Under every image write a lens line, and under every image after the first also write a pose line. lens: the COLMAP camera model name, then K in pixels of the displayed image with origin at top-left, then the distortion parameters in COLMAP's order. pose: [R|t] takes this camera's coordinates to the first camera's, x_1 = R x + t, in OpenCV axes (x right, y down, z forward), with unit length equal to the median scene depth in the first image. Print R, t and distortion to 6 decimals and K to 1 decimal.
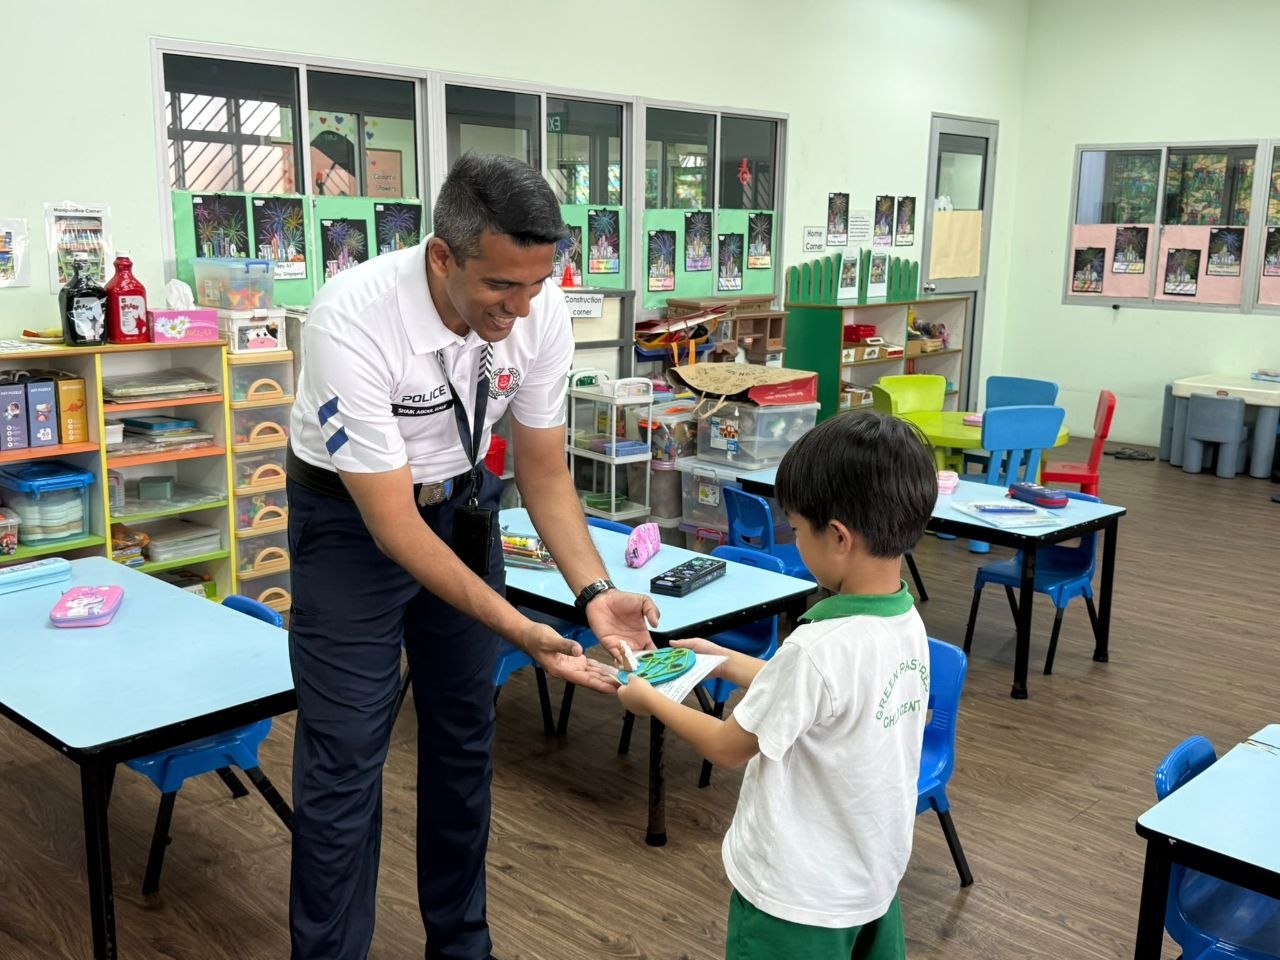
lens RADIAL K [[1279.6, 0, 640.0], [0, 1279.6, 480.0], [0, 0, 1]] dist [0.066791, -0.320912]
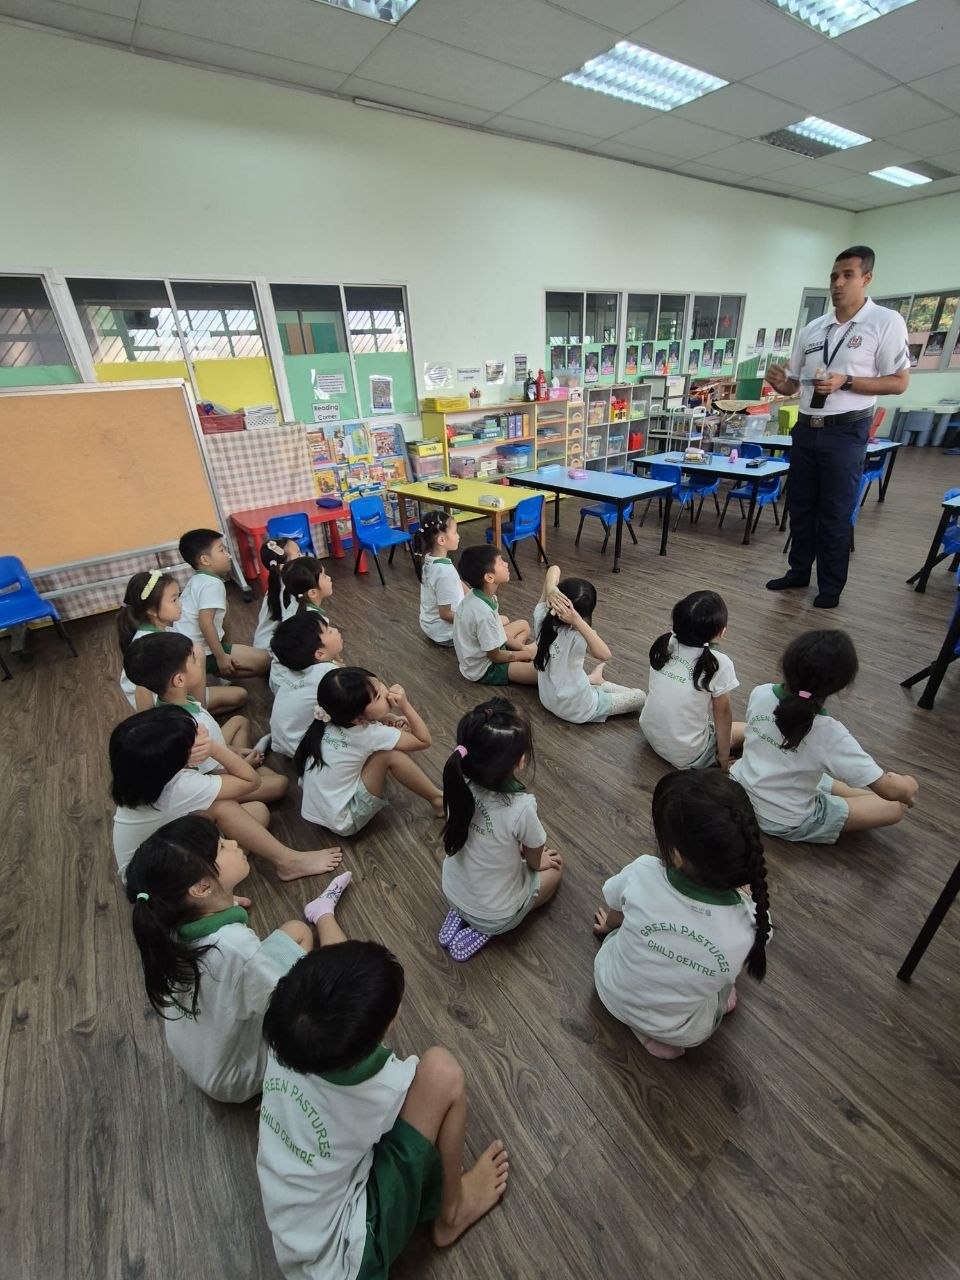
lens RADIAL K [[536.3, 0, 480.0], [0, 536.3, 640.0], [0, 0, 1]] dist [-0.028425, -0.000021]
pose [[0.979264, 0.020638, -0.201532, -0.173036], [0.037051, 0.959772, 0.278324, 0.049653], [0.199169, -0.280020, 0.939106, -0.228101]]
